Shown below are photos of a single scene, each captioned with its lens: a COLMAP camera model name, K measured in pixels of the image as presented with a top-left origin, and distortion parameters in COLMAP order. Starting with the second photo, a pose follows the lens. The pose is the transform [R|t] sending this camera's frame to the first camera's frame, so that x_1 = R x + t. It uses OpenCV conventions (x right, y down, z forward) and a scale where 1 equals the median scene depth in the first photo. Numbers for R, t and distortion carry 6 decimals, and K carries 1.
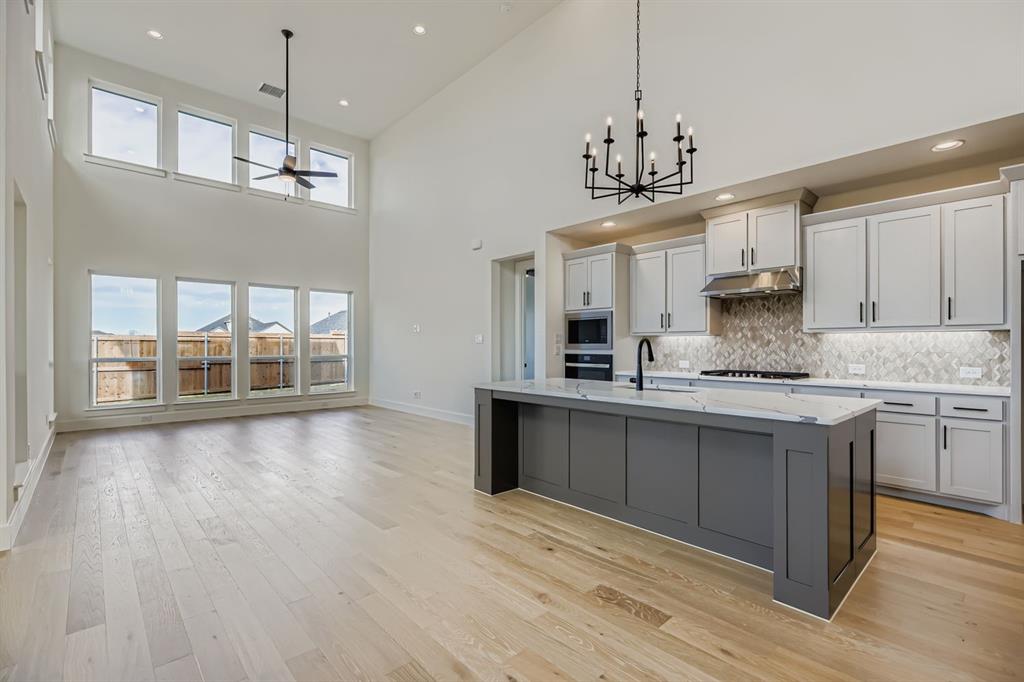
lens RADIAL K [[464.5, 0, 510.5], [0, 464.5, 347.3], [0, 0, 1]] dist [0.005085, -0.000148]
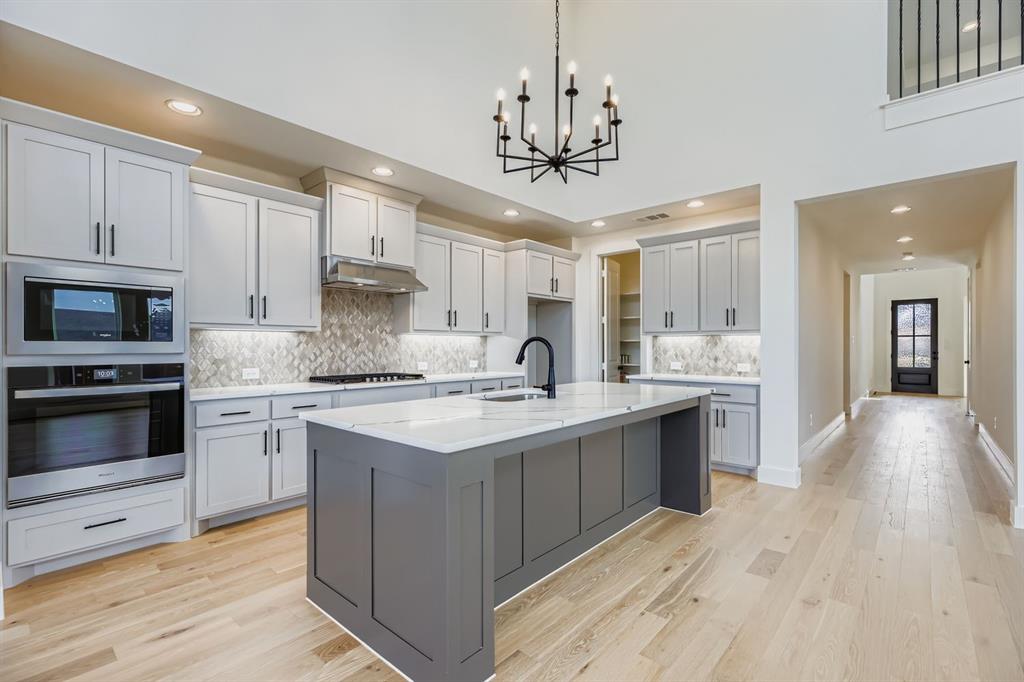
lens RADIAL K [[464.5, 0, 516.5], [0, 464.5, 345.1], [0, 0, 1]] dist [0.005085, -0.000148]
pose [[-0.112711, 0.001403, 0.993627, -0.383773], [0.003145, 0.999994, -0.001055, -0.002908], [-0.993623, 0.003006, -0.112714, 0.789075]]
